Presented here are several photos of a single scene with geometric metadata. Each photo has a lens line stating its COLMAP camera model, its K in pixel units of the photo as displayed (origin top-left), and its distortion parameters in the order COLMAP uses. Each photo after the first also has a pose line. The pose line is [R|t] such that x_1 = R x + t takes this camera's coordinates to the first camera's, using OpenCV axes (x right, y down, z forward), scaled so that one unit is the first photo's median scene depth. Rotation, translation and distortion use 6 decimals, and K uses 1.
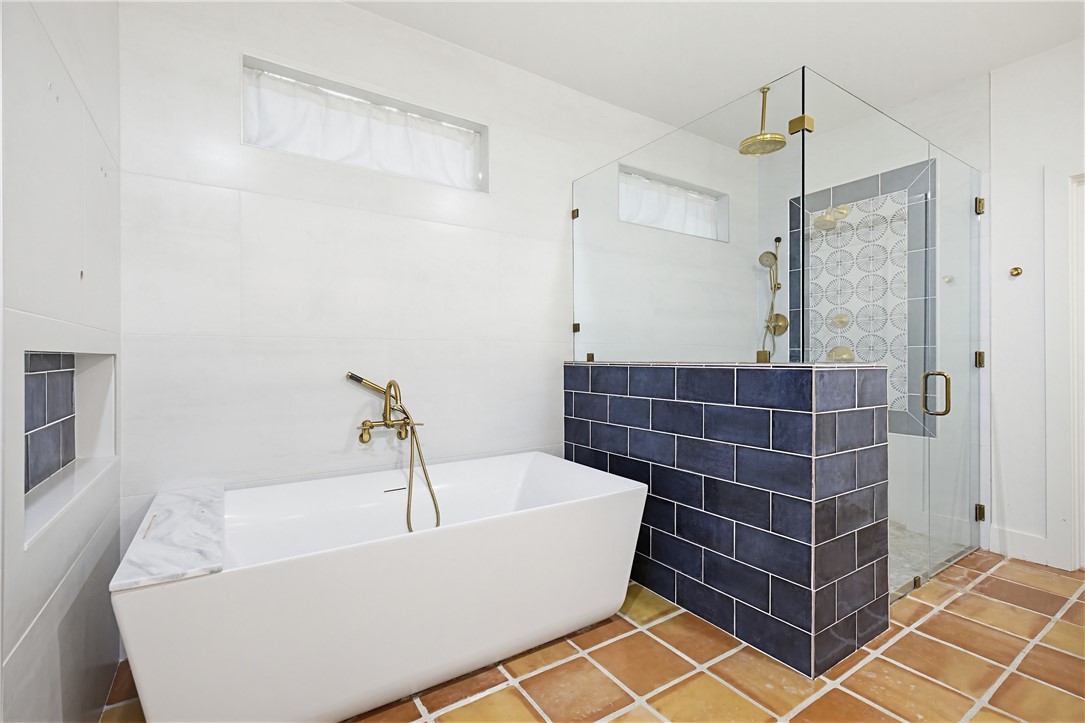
lens RADIAL K [[480.2, 0, 542.5], [0, 480.2, 361.5], [0, 0, 1]] dist [0.001298, -0.000056]
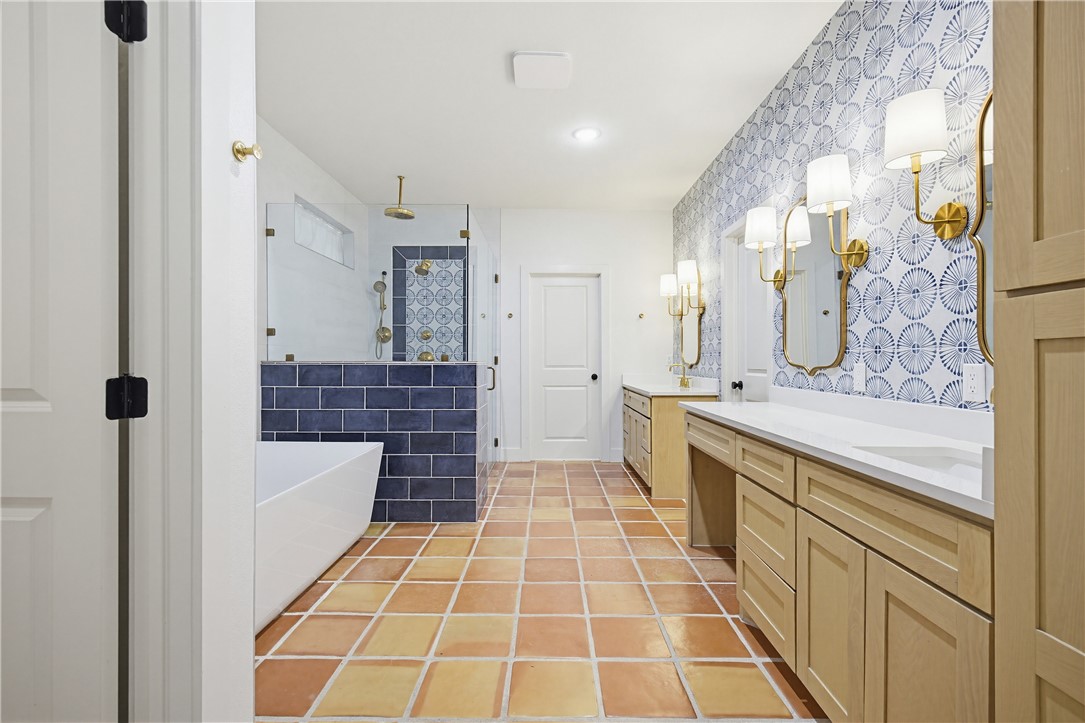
lens RADIAL K [[480.2, 0, 542.5], [0, 480.2, 361.5], [0, 0, 1]] dist [0.001298, -0.000056]
pose [[0.554690, 0.001403, 0.832056, -0.549046], [0.001907, 0.999994, -0.002958, 0.005687], [-0.832055, 0.003228, 0.554684, -0.187254]]
